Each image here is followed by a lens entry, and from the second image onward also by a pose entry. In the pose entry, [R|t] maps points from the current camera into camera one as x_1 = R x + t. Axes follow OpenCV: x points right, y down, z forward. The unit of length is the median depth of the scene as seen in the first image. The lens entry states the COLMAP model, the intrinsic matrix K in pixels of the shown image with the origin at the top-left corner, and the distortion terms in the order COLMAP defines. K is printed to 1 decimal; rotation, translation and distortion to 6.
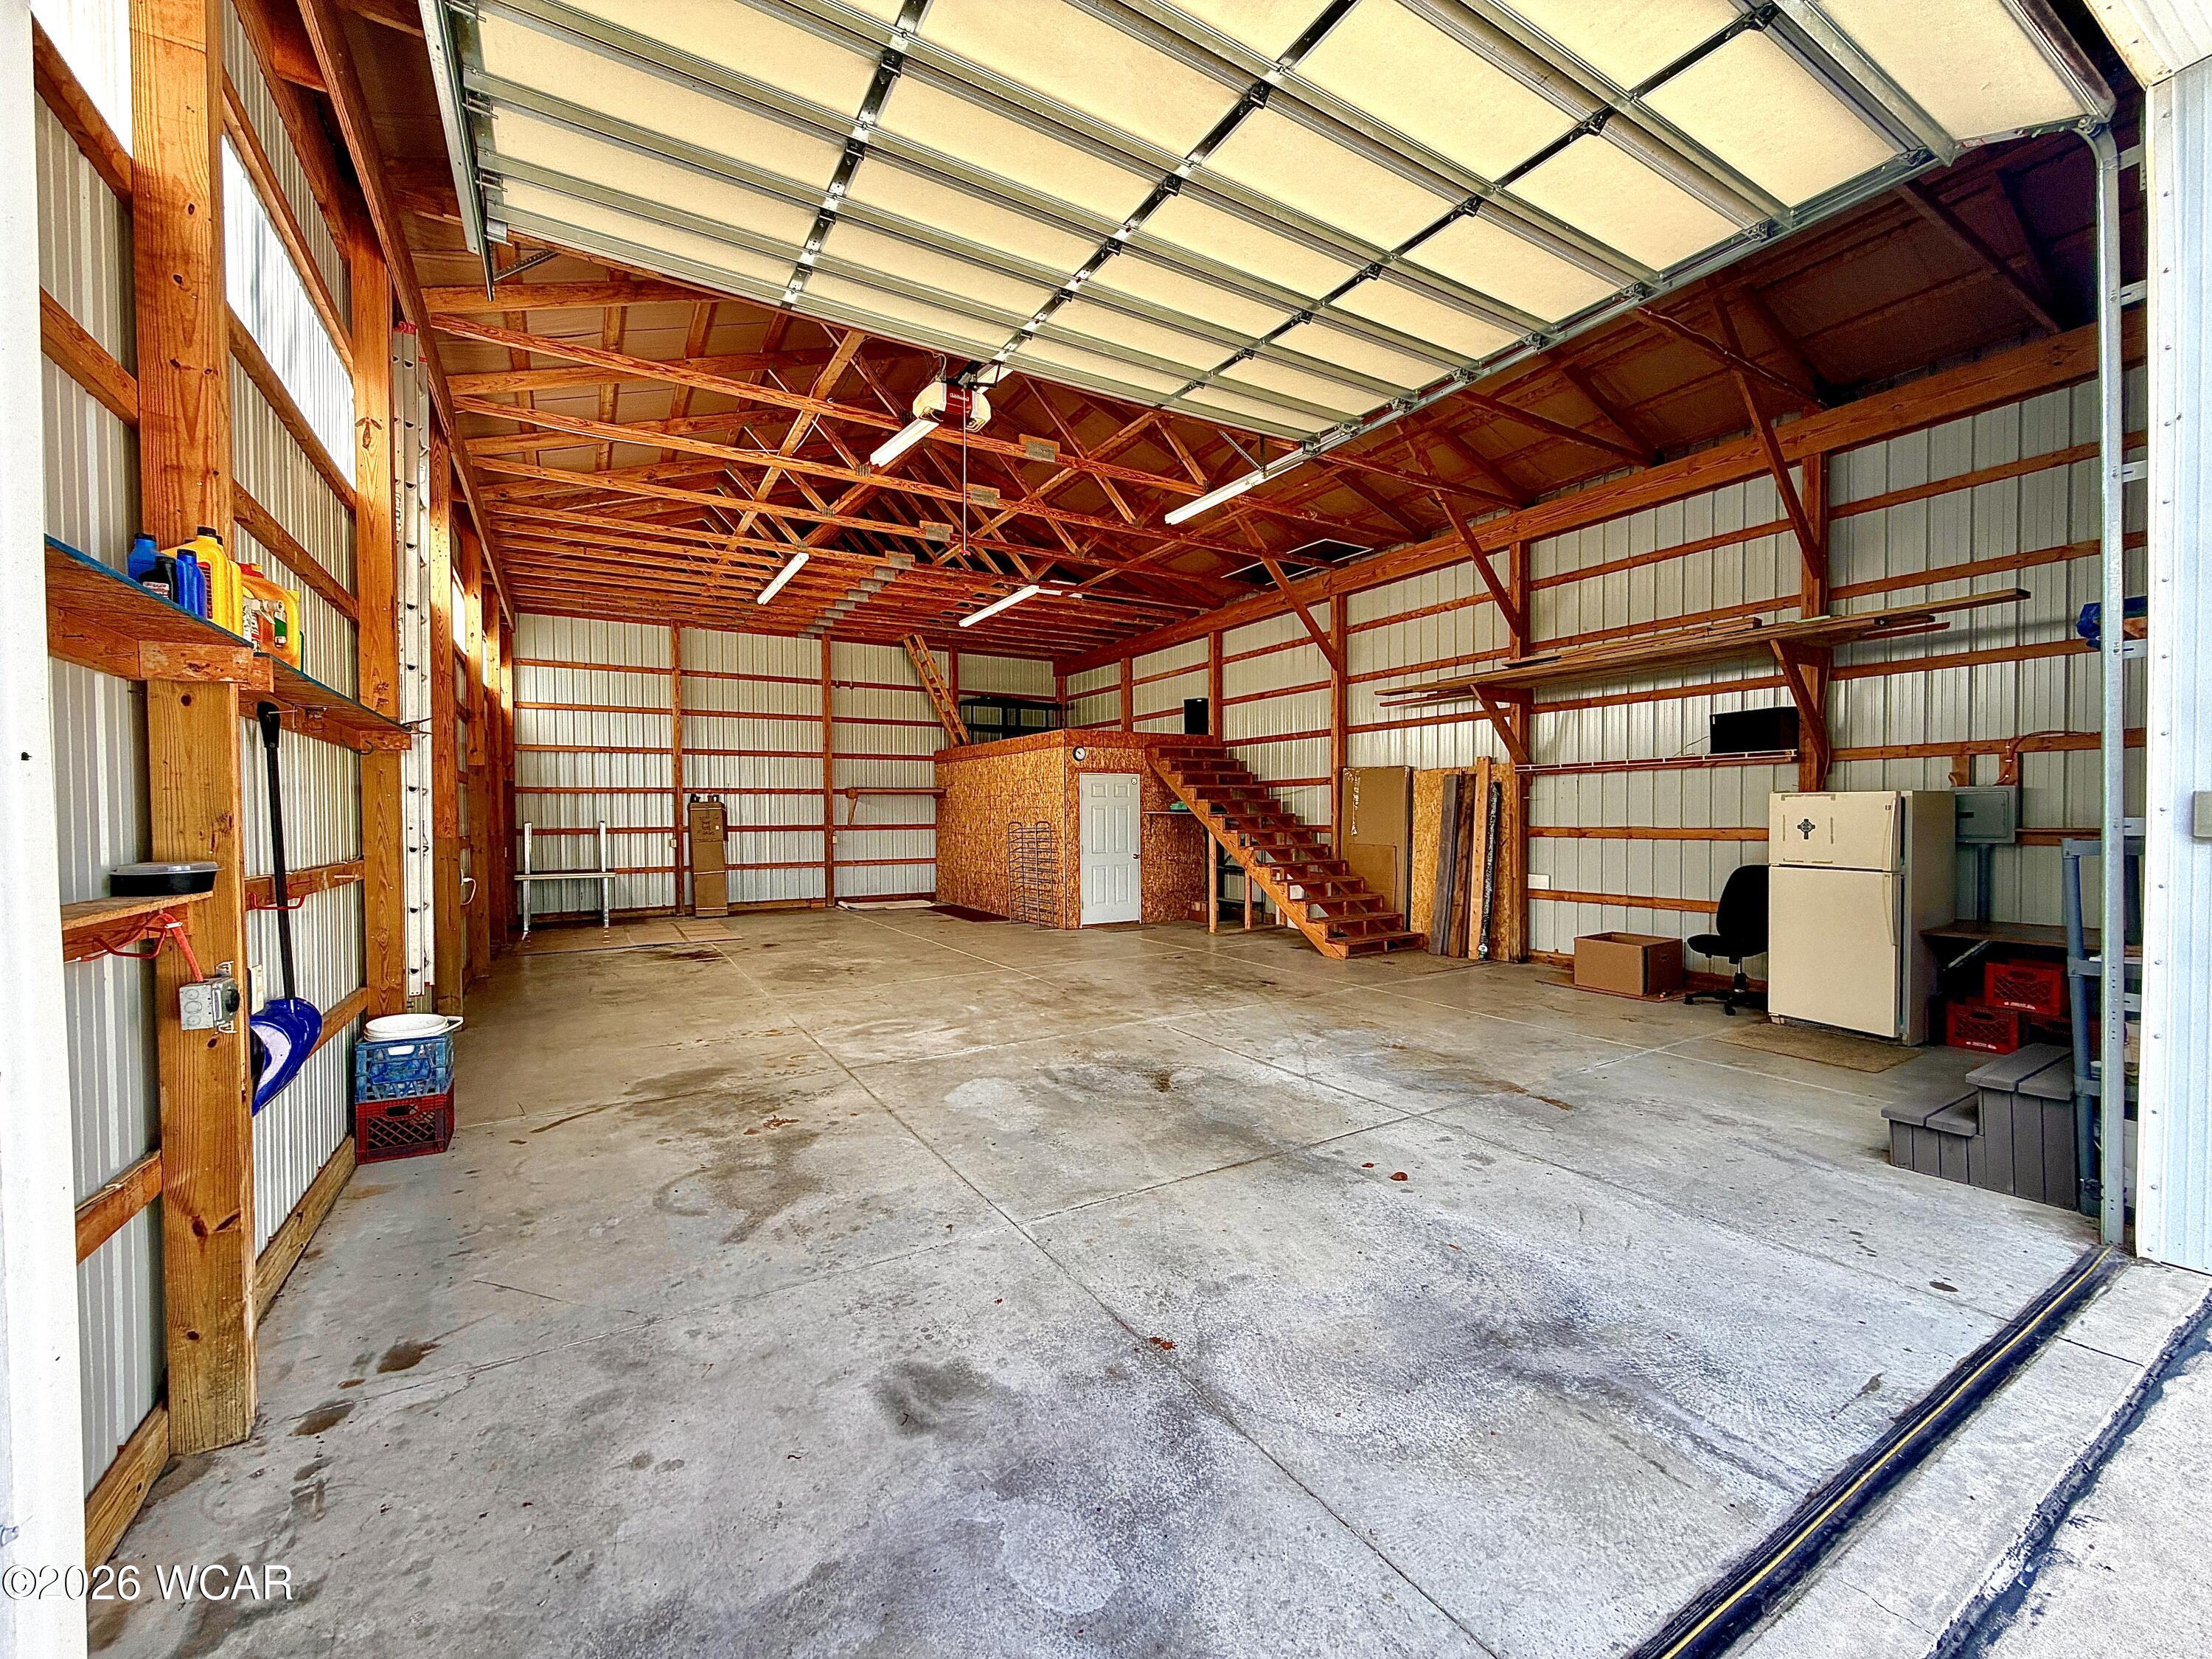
lens RADIAL K [[881.6, 0, 1097.9], [0, 881.6, 833.0], [0, 0, 1]] dist [0.002601, -0.000311]
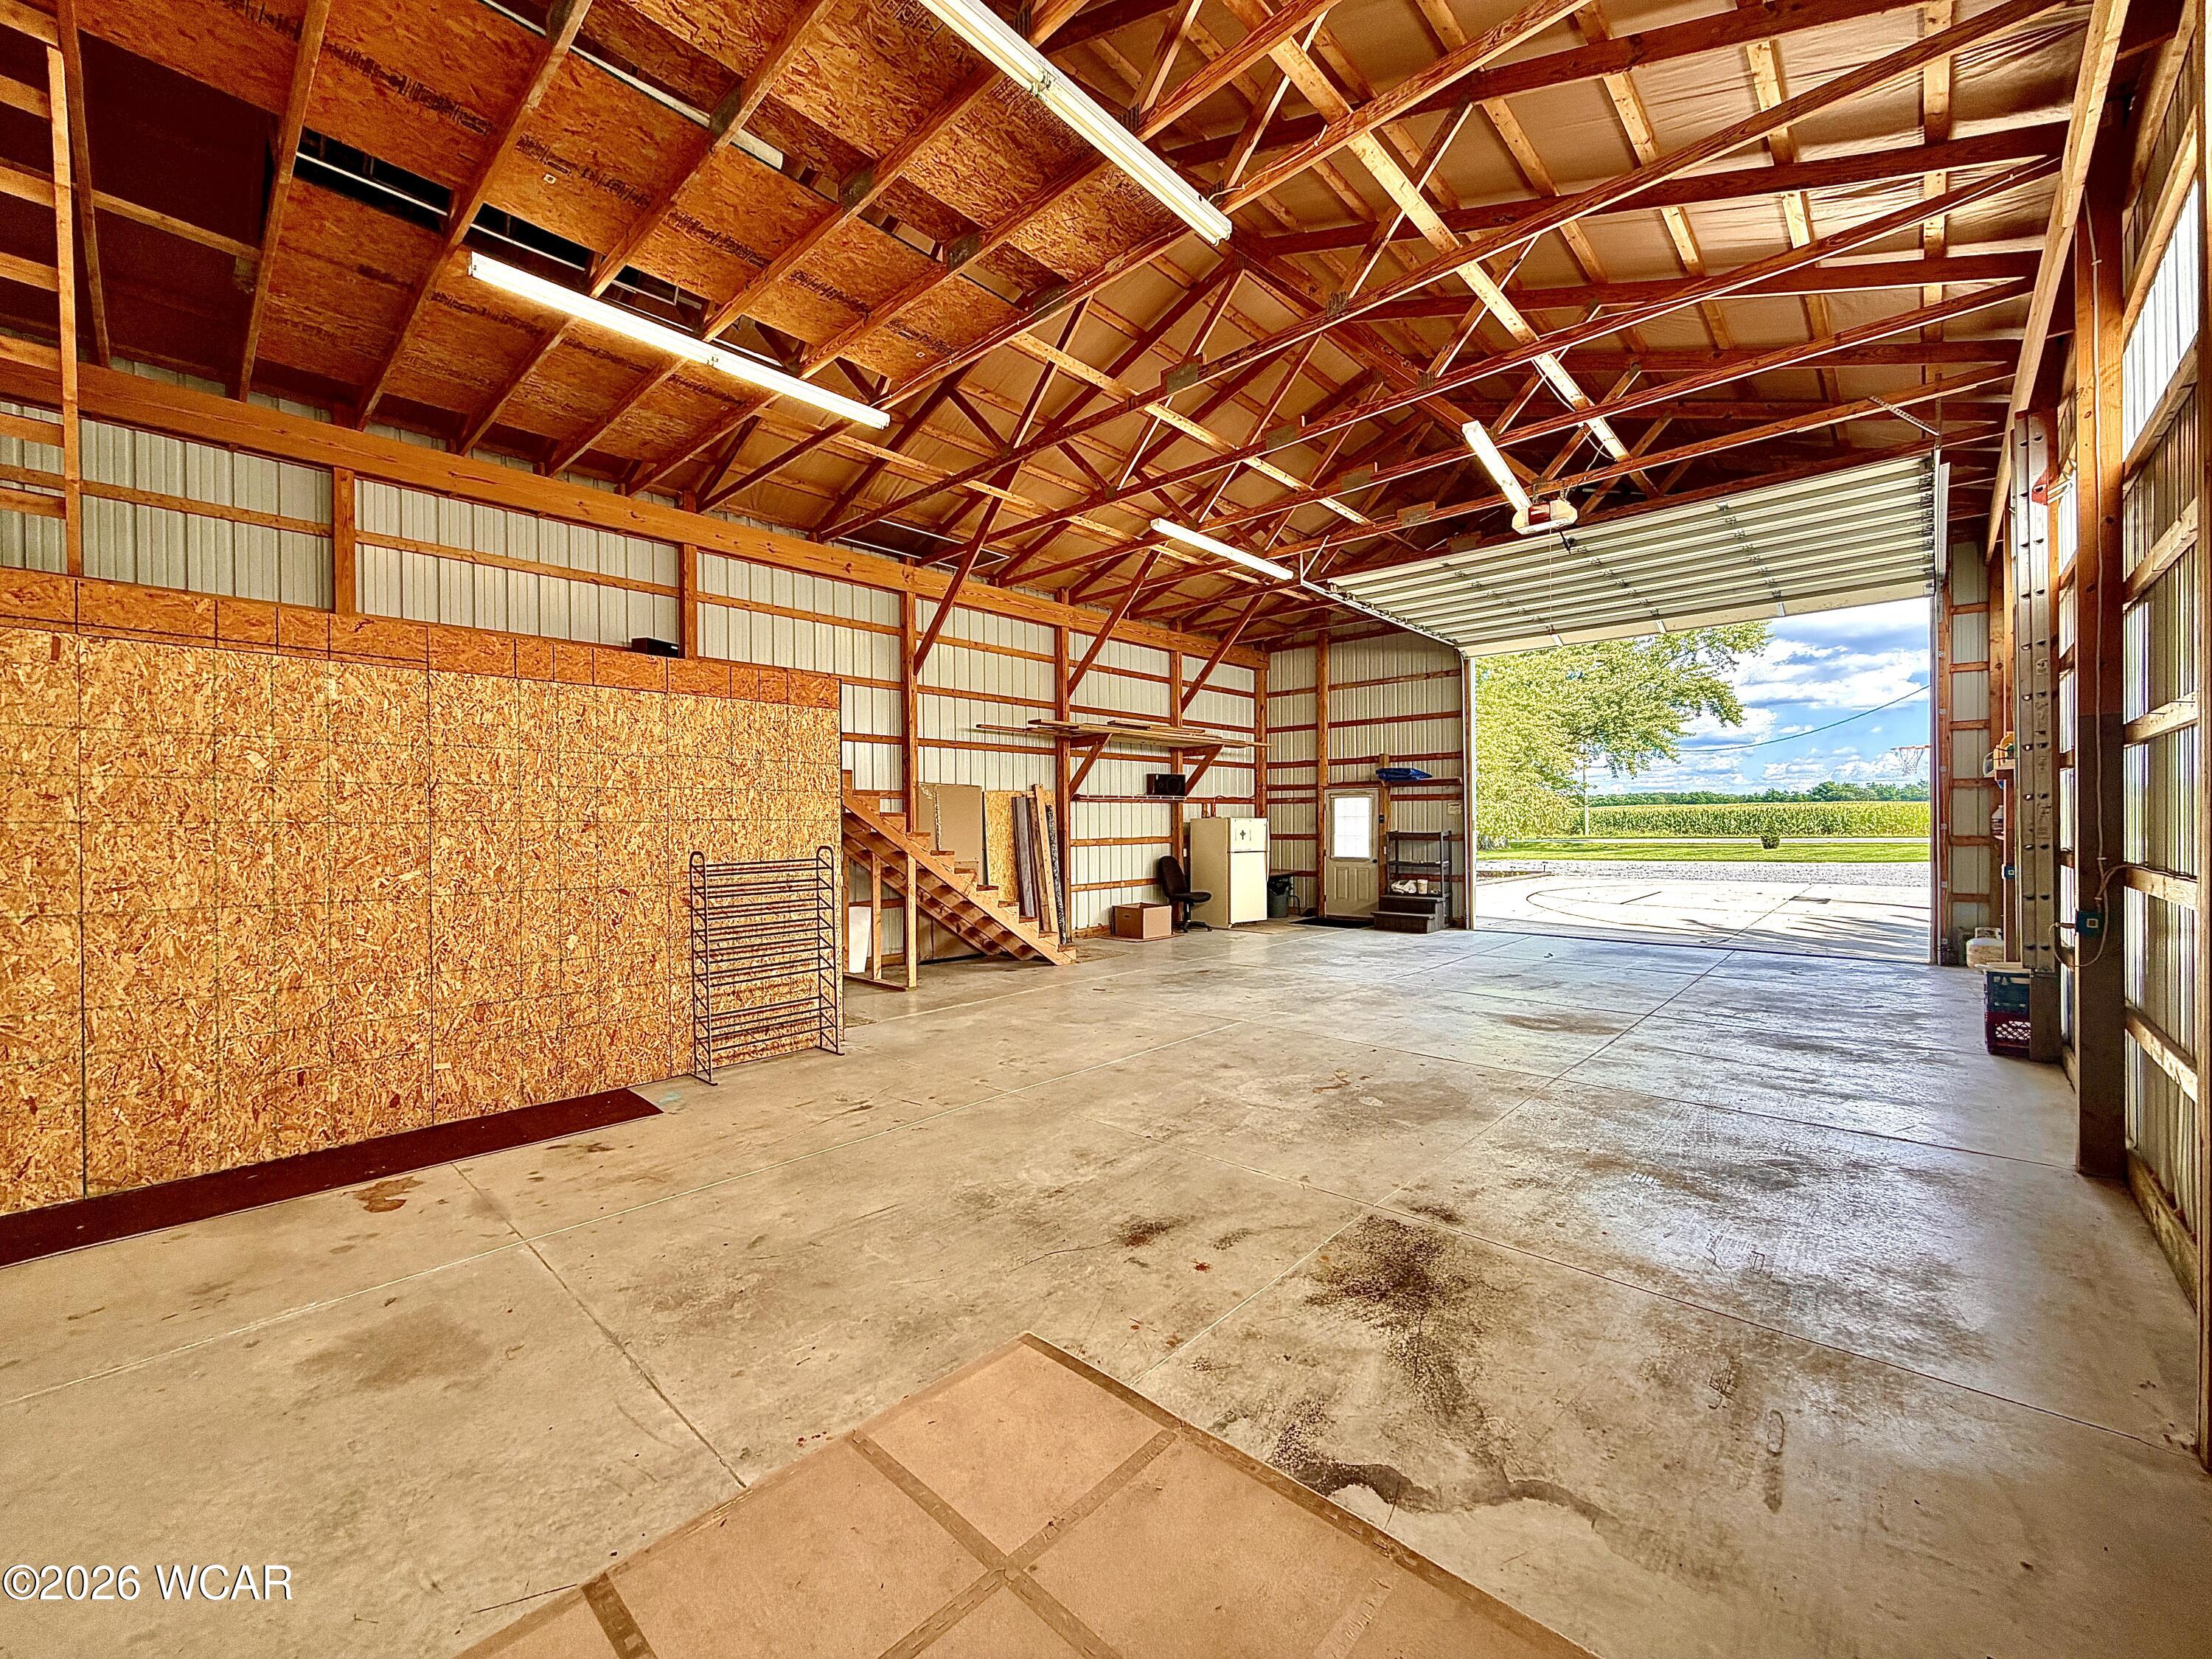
lens RADIAL K [[870.4, 0, 1106.0], [0, 870.4, 829.5], [0, 0, 1]] dist [0.000160, 0.000028]
pose [[-0.278406, 0.007693, 0.960433, -0.612195], [0.035420, 0.999370, 0.002262, -0.017678], [-0.959810, 0.034648, -0.278503, 1.002073]]
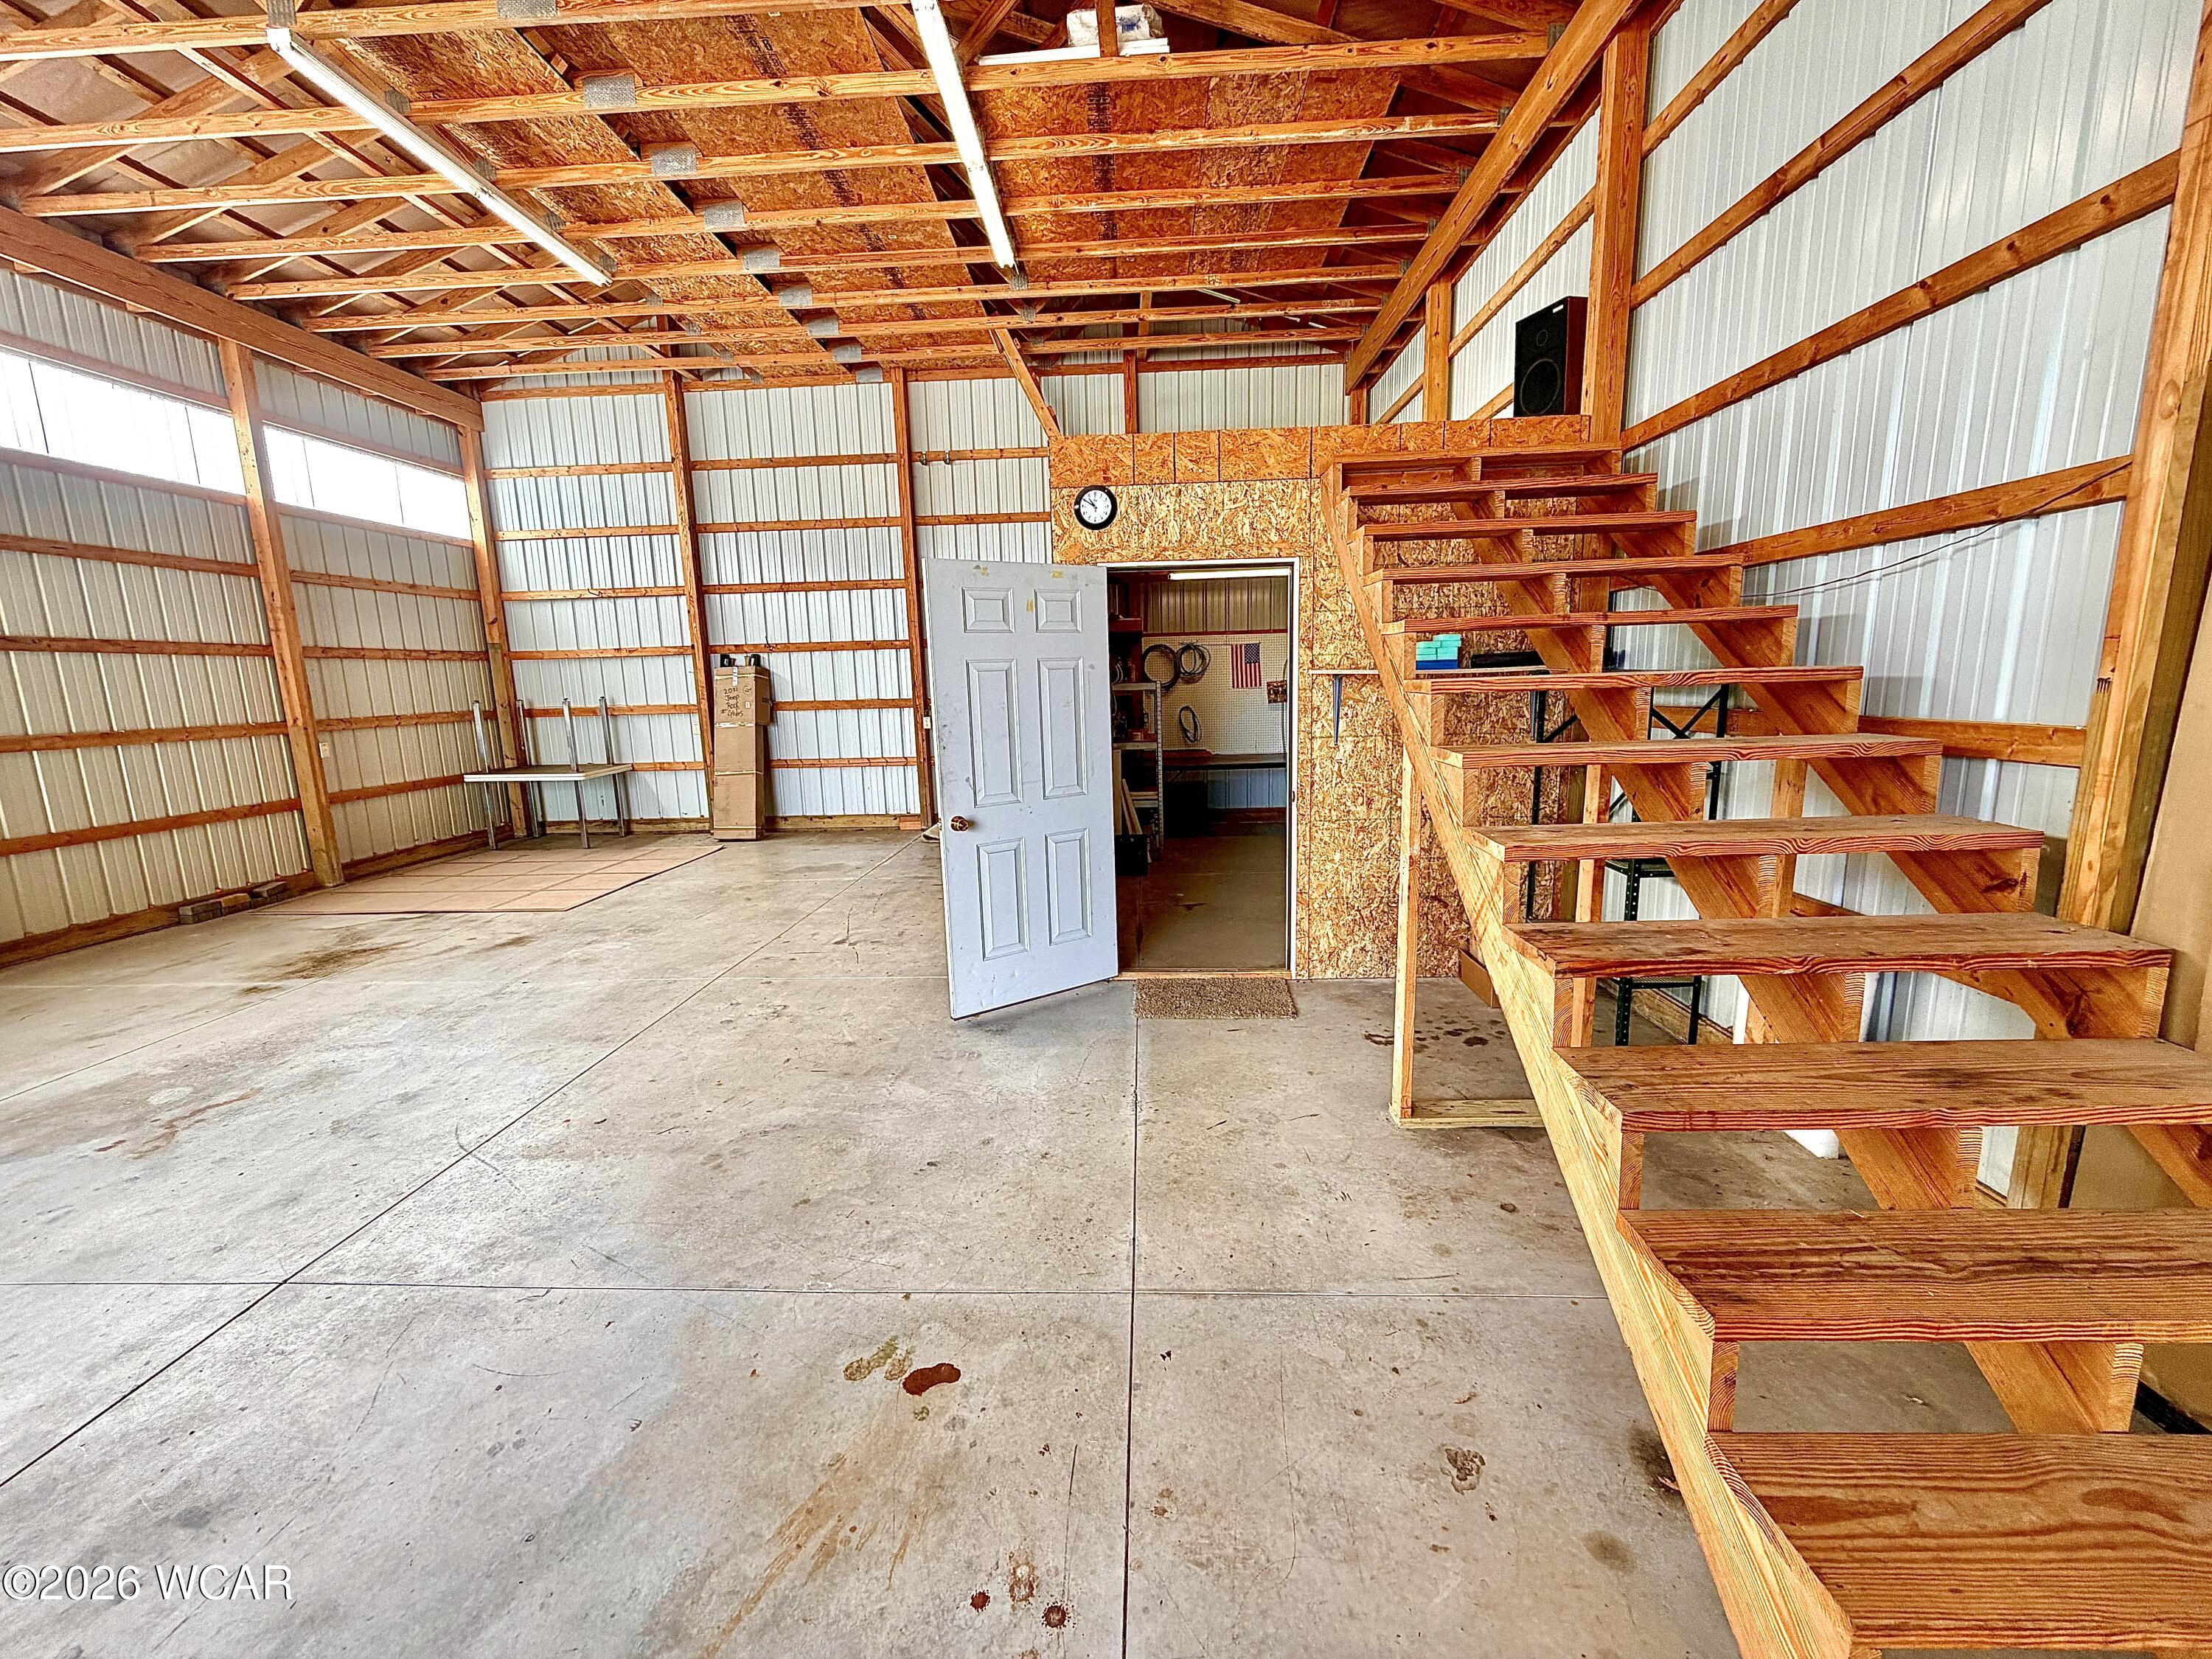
lens RADIAL K [[870.4, 0, 1106.0], [0, 870.4, 829.5], [0, 0, 1]] dist [0.000160, 0.000028]
pose [[0.836756, 0.081639, -0.541456, 0.184701], [0.004740, 0.987706, 0.156248, -0.016970], [0.547556, -0.133308, 0.826082, 0.706932]]
